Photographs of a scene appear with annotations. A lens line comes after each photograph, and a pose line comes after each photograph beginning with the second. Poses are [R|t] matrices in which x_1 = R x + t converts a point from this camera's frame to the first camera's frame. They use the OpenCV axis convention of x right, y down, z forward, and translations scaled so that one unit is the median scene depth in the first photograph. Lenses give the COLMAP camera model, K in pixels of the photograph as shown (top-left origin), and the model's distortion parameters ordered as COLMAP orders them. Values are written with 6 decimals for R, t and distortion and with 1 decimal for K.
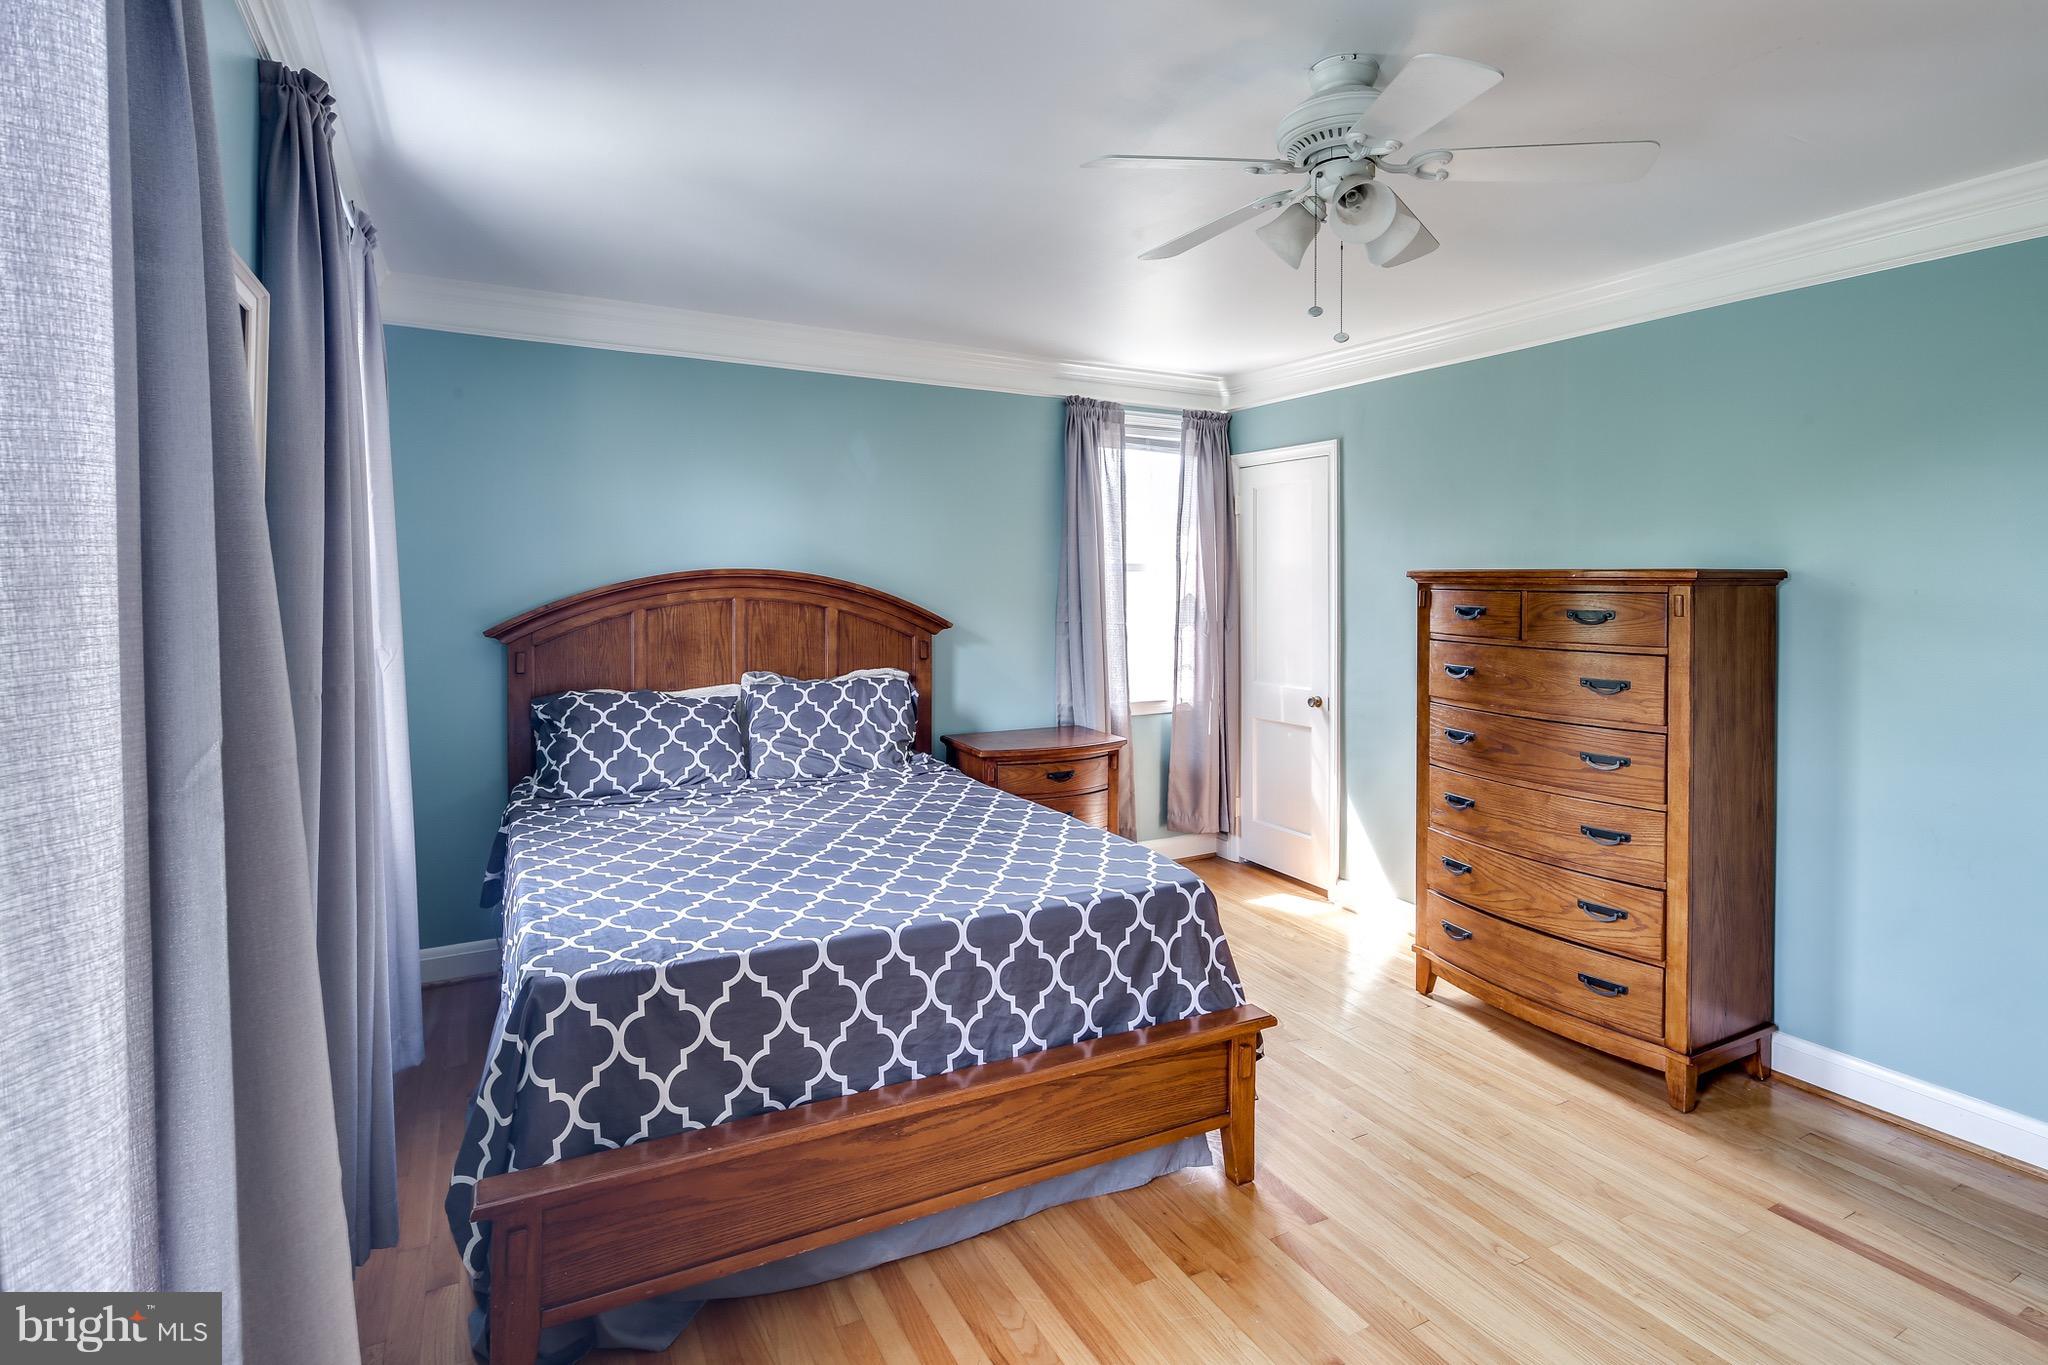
lens RADIAL K [[991.0, 0, 1015.3], [0, 991.0, 597.9], [0, 0, 1]] dist [0.002745, -0.000503]
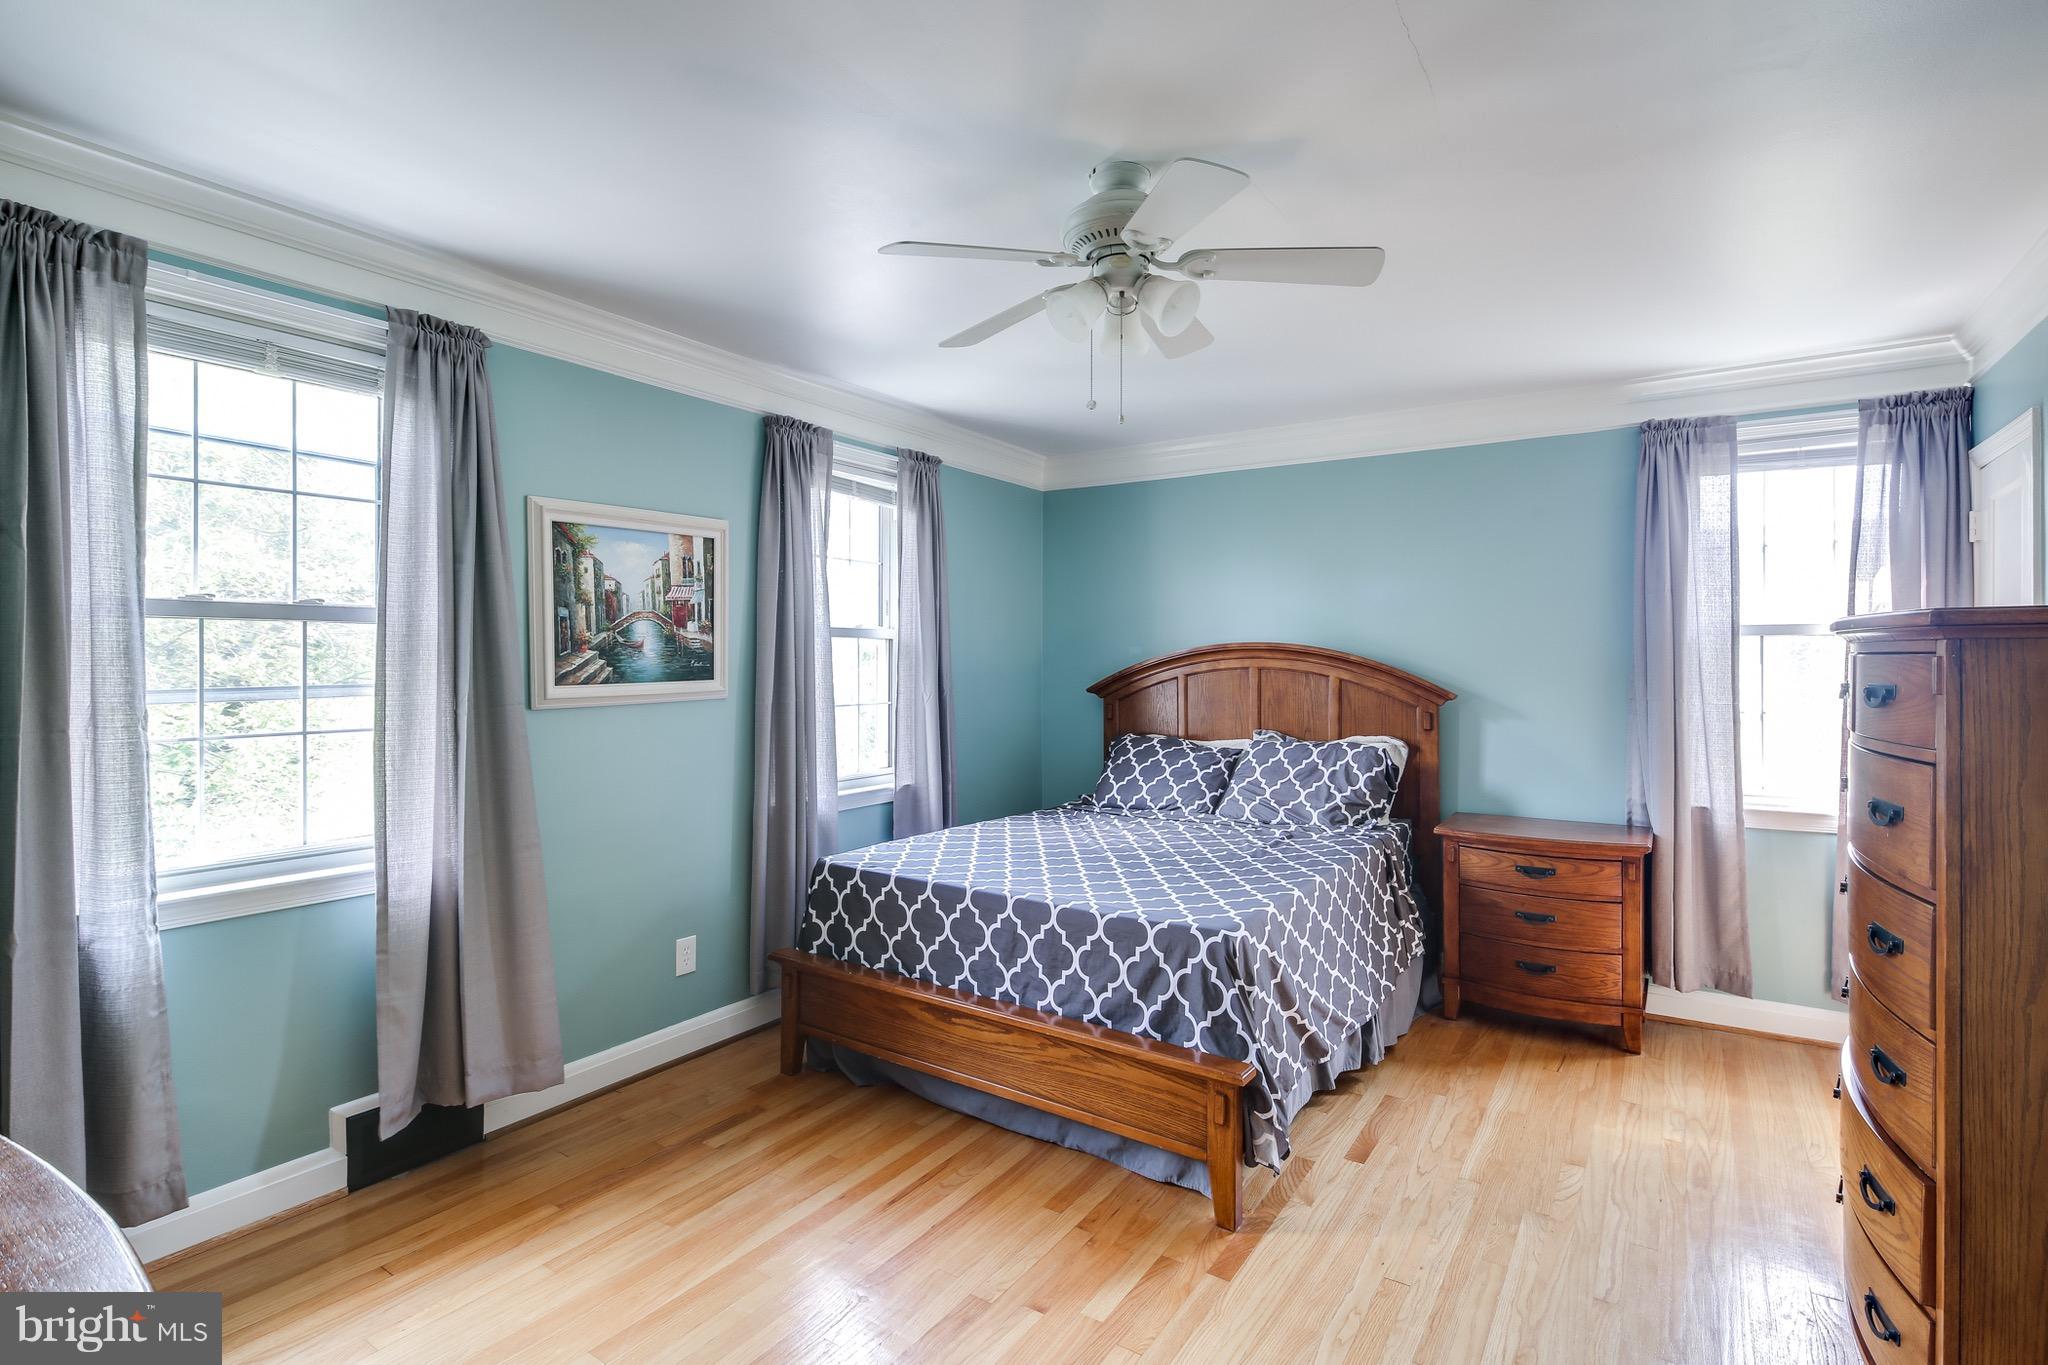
lens RADIAL K [[991.0, 0, 1025.3], [0, 991.0, 674.0], [0, 0, 1]] dist [0.002745, -0.000503]
pose [[0.477890, 0.008806, -0.878376, 0.713916], [-0.010336, 0.999937, 0.004401, 0.007110], [0.878359, 0.006975, 0.477951, 0.221004]]
